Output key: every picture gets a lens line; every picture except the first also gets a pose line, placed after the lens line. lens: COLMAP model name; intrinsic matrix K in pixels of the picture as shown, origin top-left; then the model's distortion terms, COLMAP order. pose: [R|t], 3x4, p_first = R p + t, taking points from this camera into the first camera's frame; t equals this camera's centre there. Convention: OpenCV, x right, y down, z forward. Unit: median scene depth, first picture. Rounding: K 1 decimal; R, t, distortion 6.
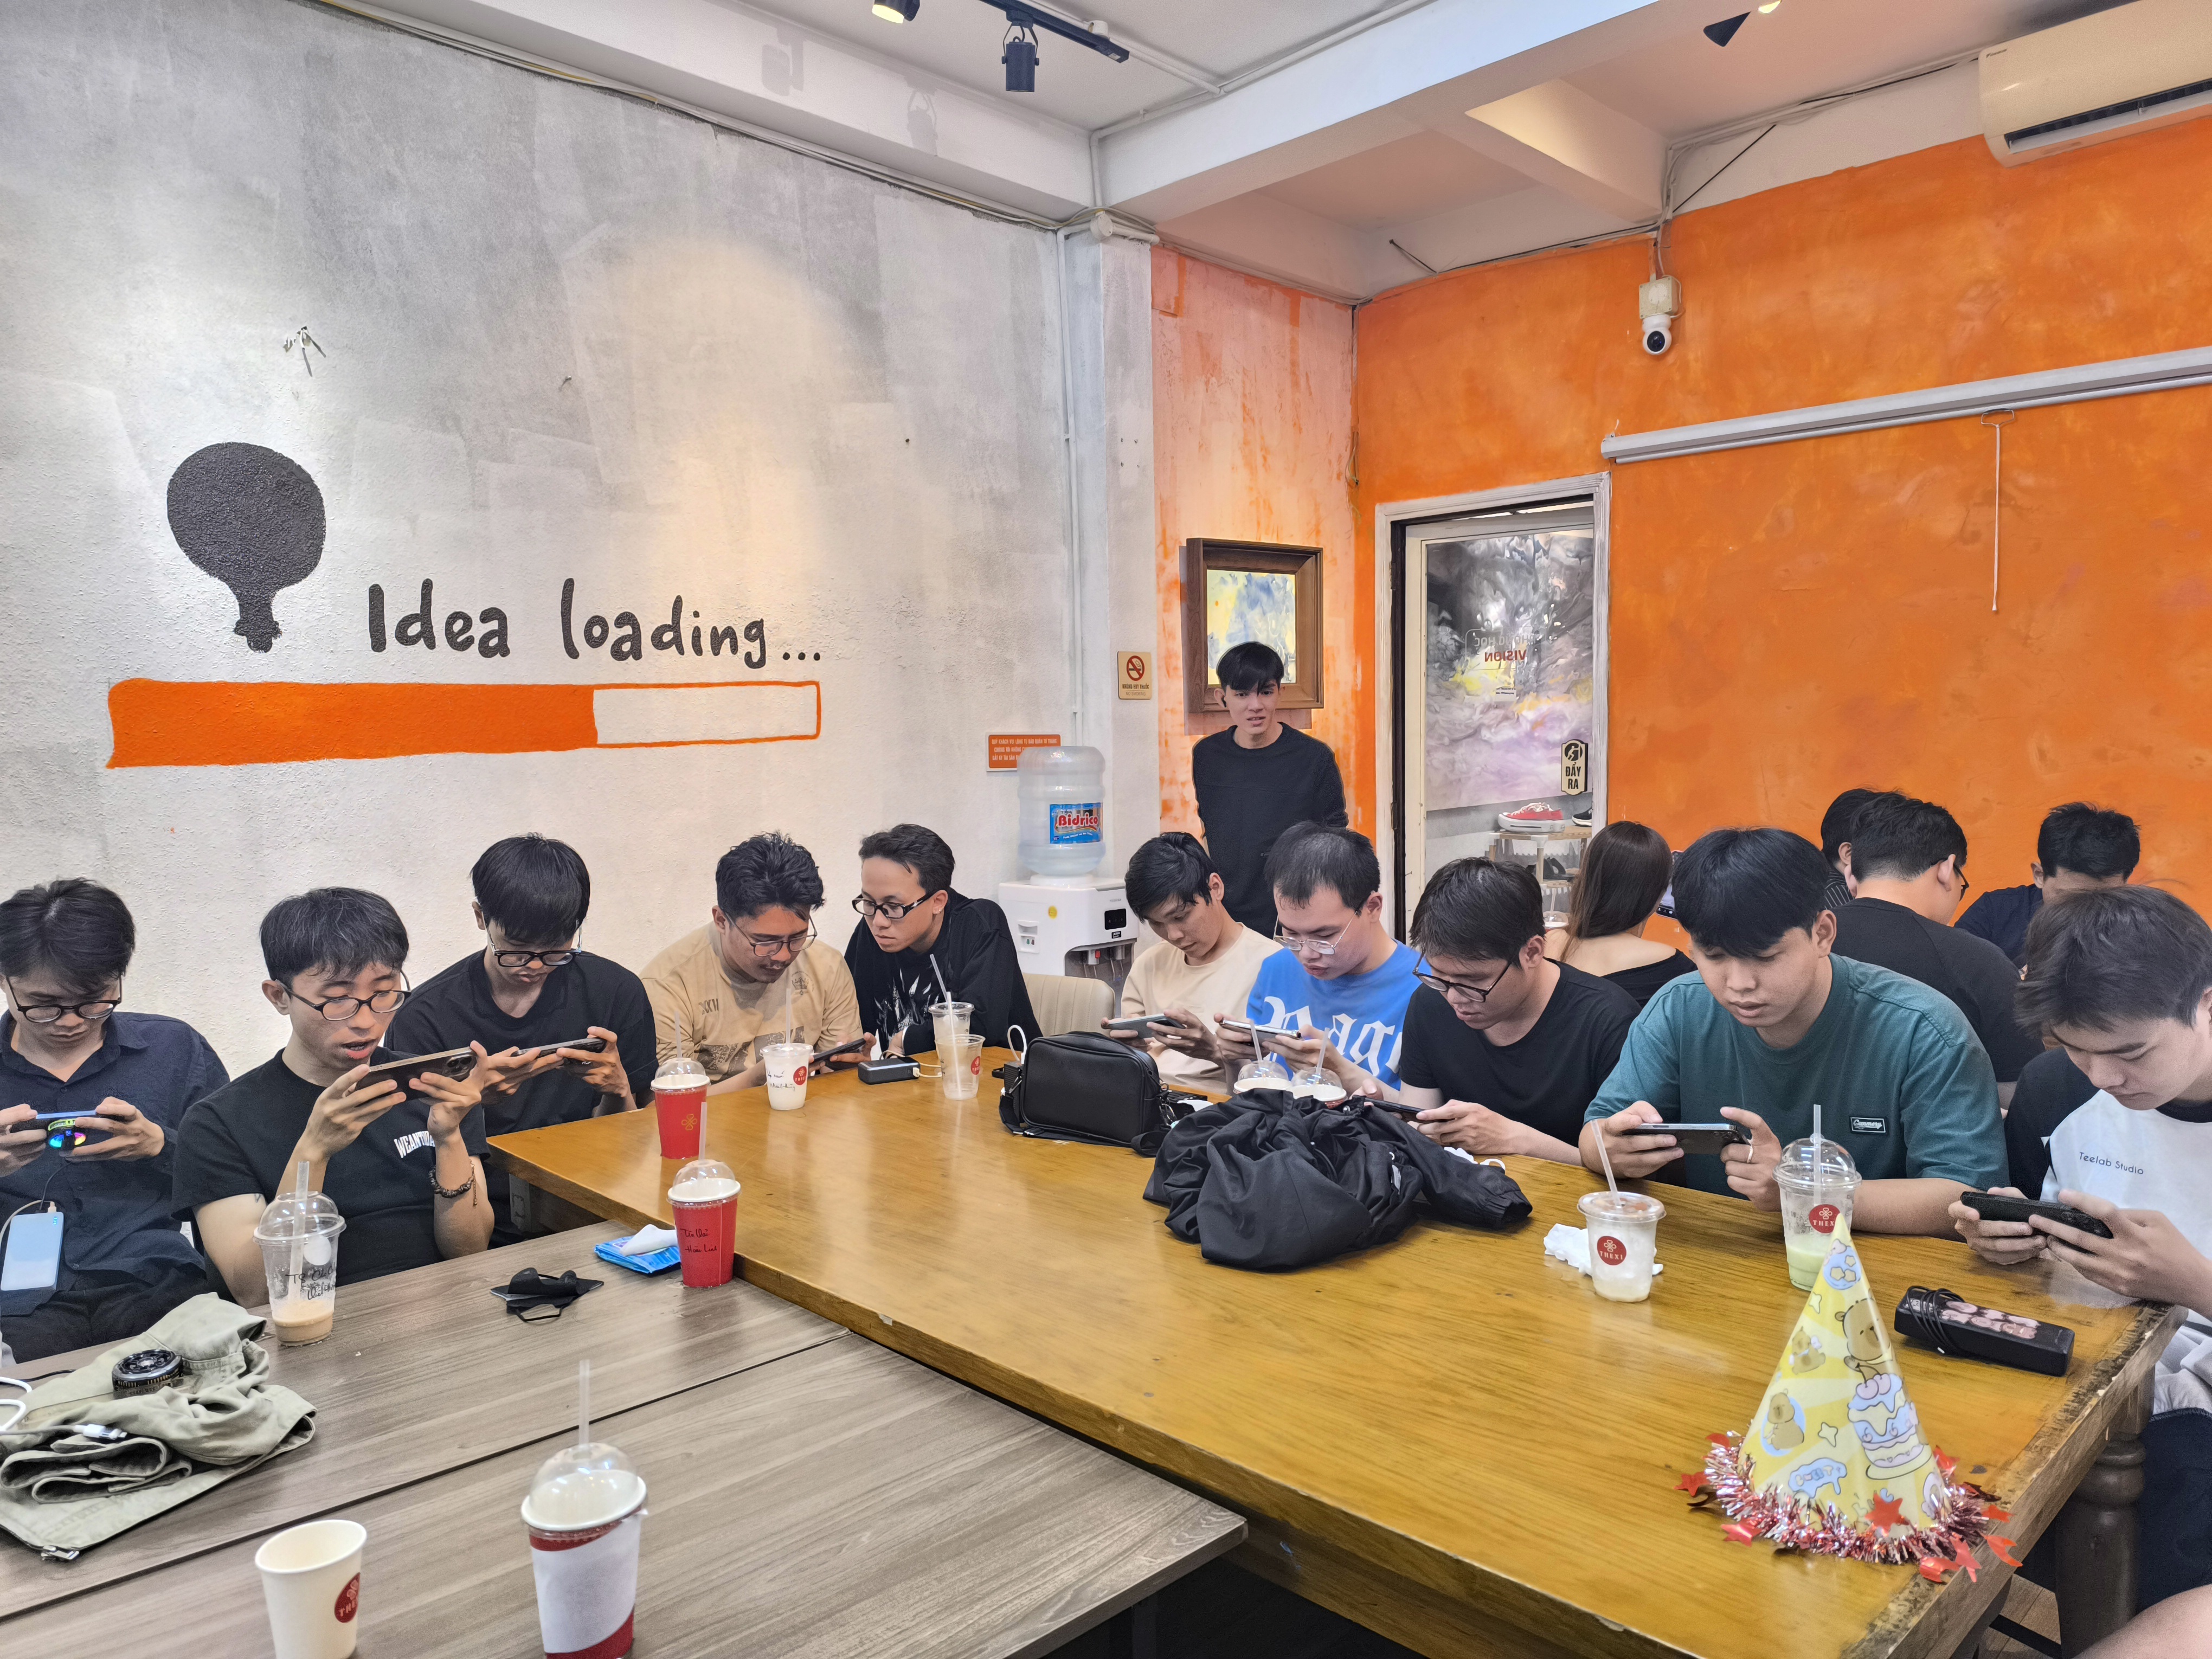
lens RADIAL K [[1515.0, 0, 1077.3], [0, 1515.0, 860.1], [0, 0, 1]] dist [0.002388, -0.013244]
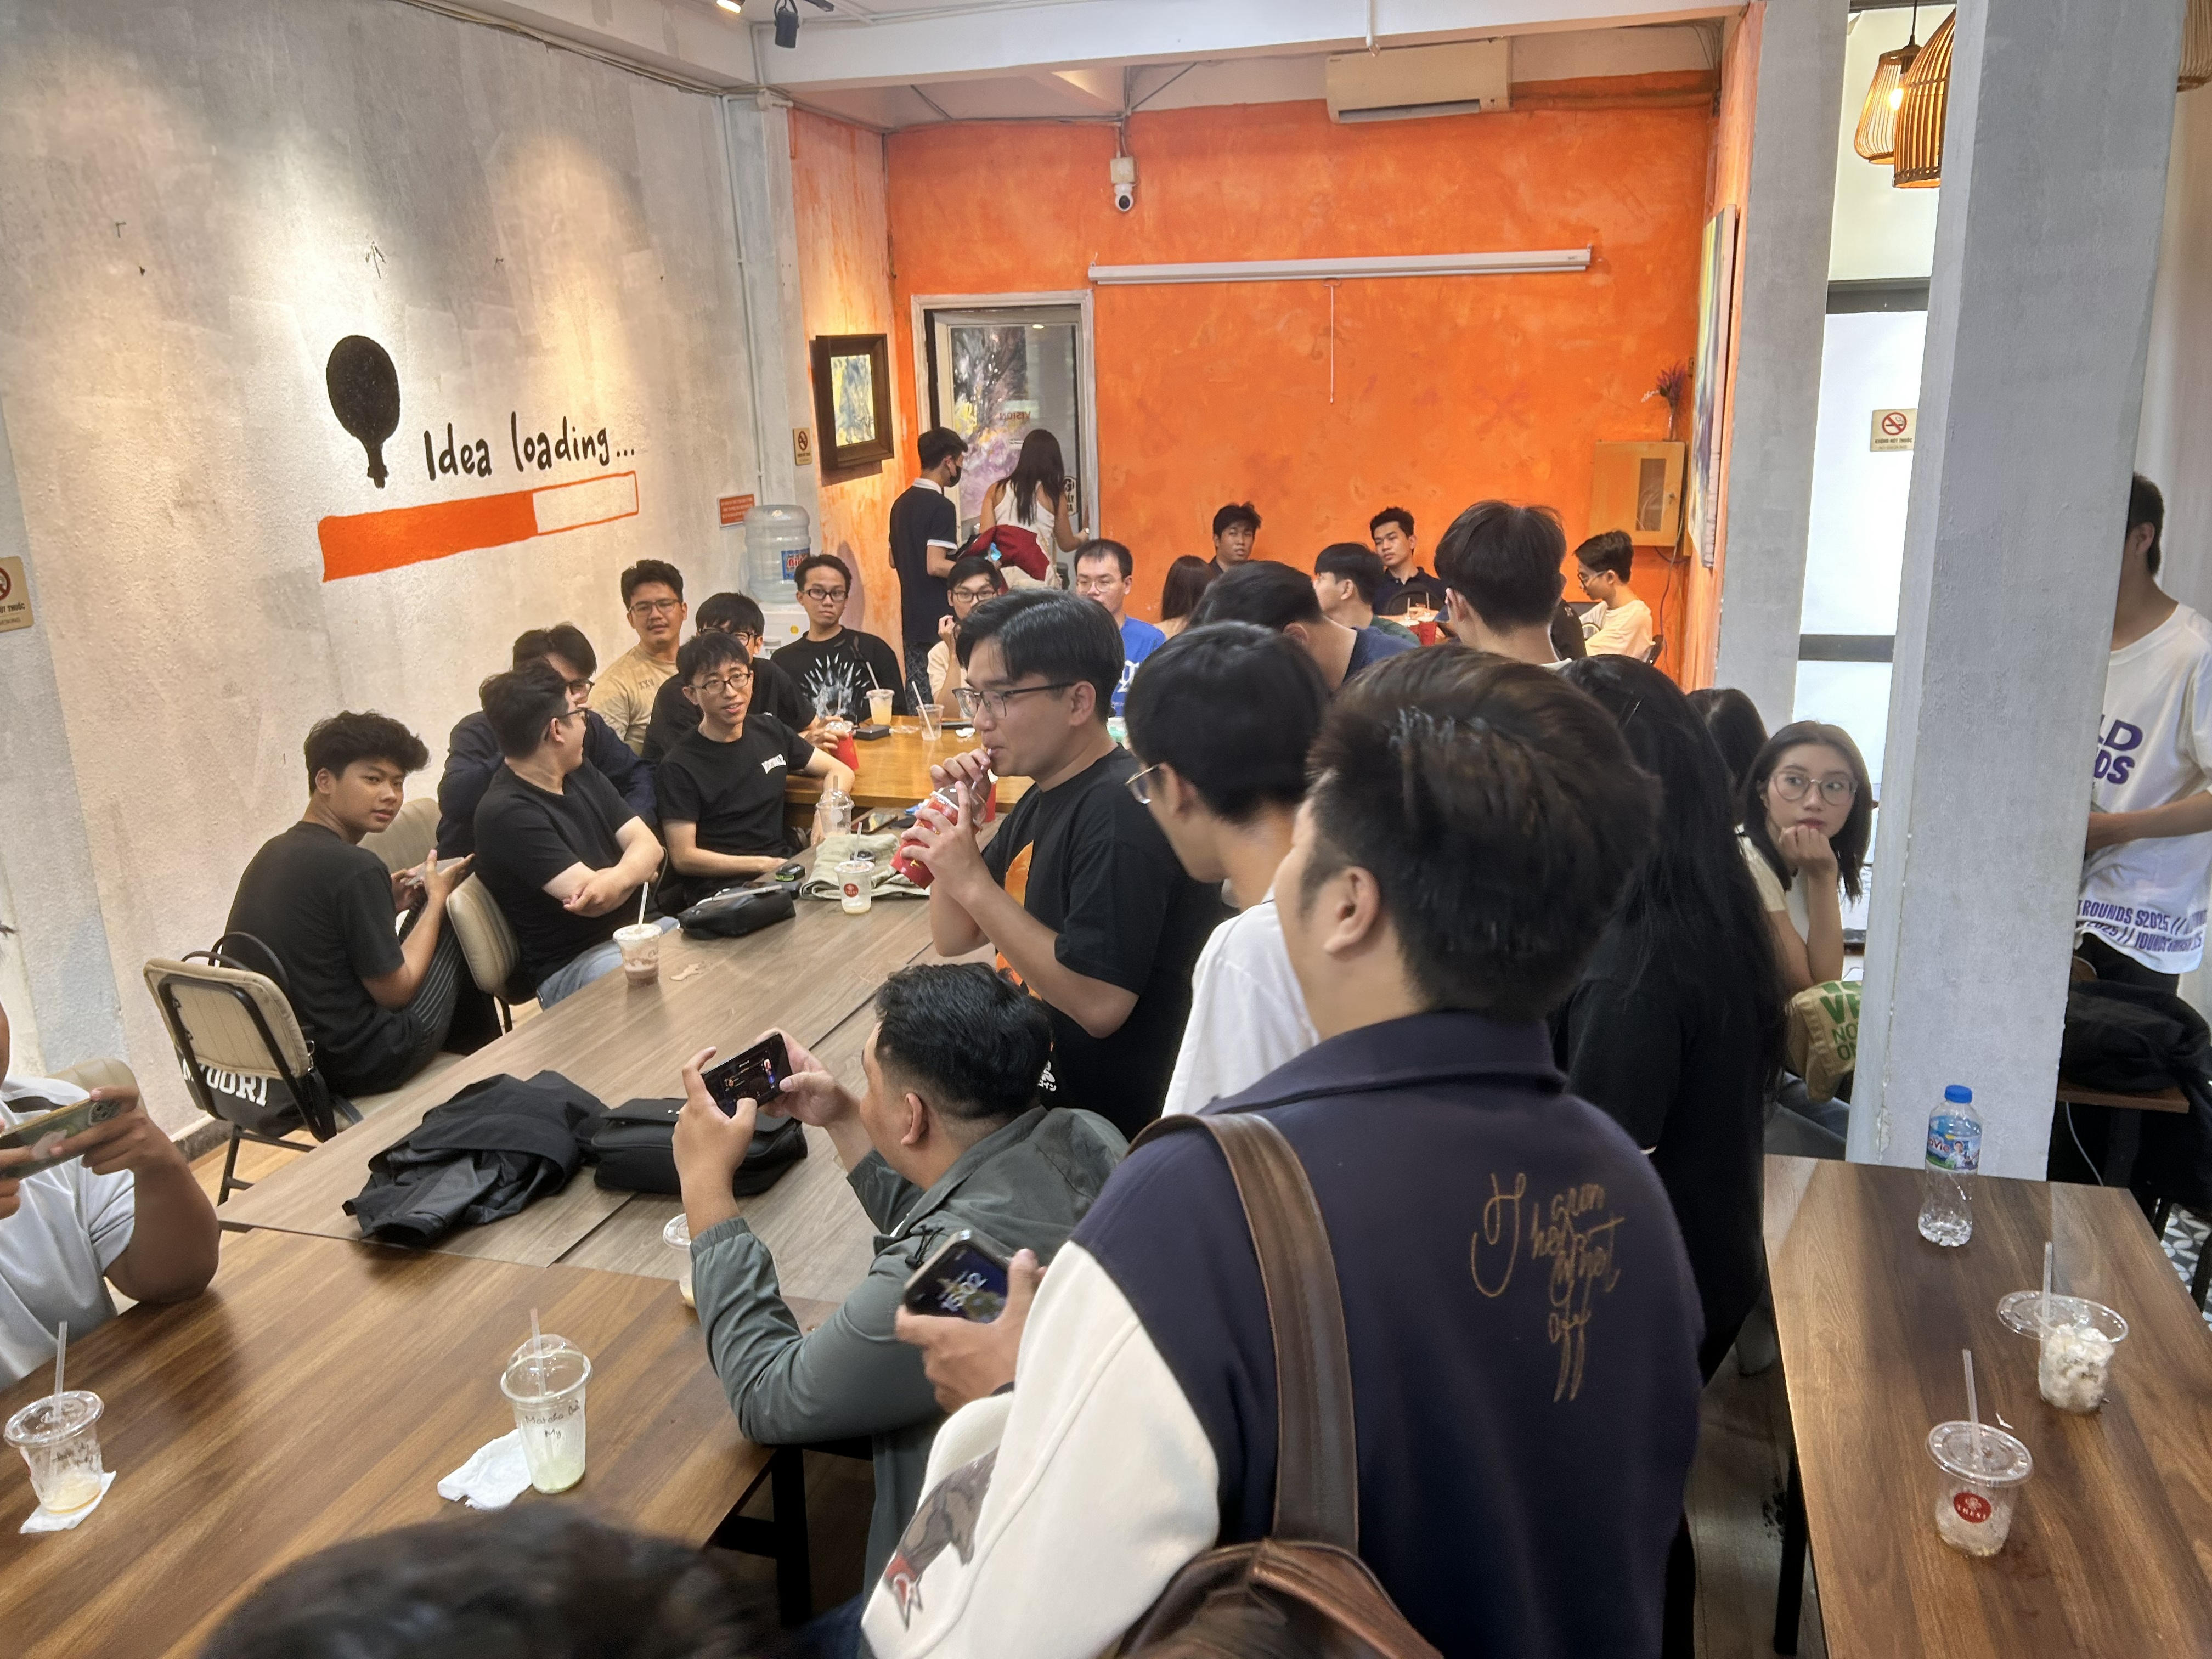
lens RADIAL K [[1660.6, 0, 1100.7], [0, 1660.6, 805.2], [0, 0, 1]] dist [0.014606, -0.013832]
pose [[0.868073, -0.130508, 0.478976, -0.547726], [0.048055, 0.982386, 0.180581, -0.071500], [-0.494106, -0.133740, 0.859053, -0.504777]]
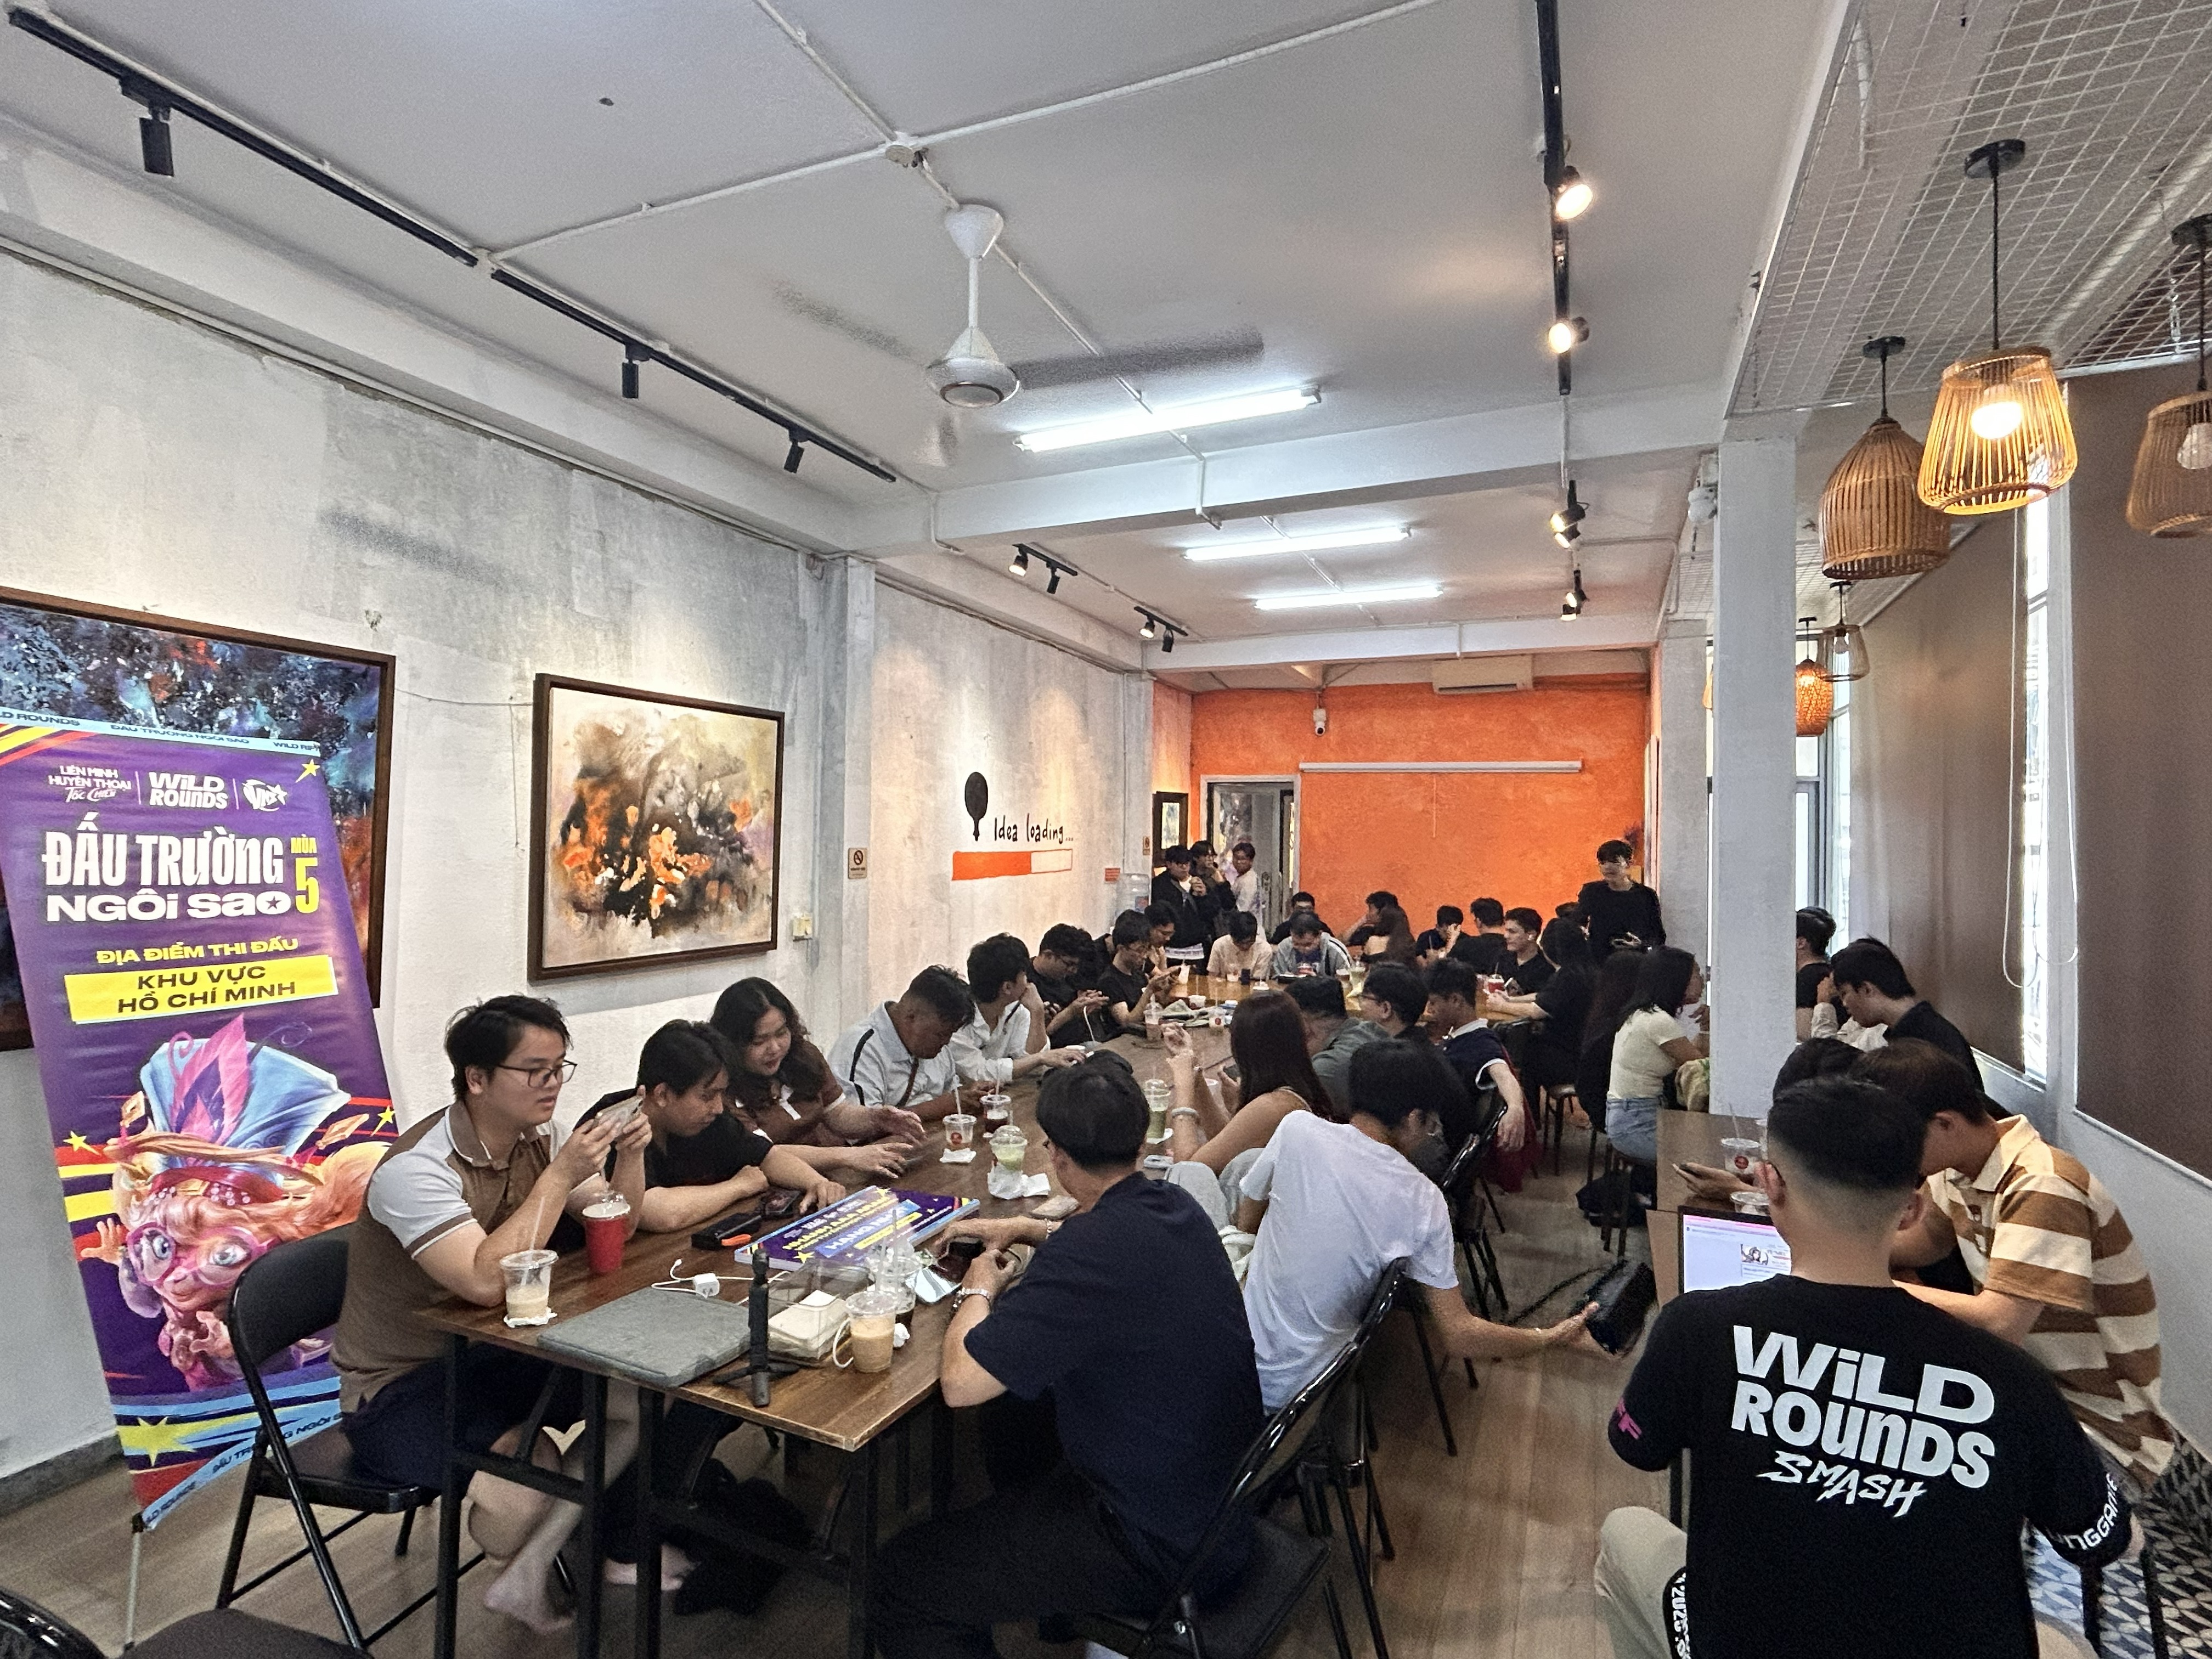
lens RADIAL K [[1096.6, 0, 1093.1], [0, 1096.6, 818.3], [0, 0, 1]] dist [0.005180, 0.001654]
pose [[0.931094, 0.043288, 0.362201, -0.818054], [-0.007187, 0.994918, -0.100429, 0.021328], [-0.364707, 0.090906, 0.926674, -0.778334]]
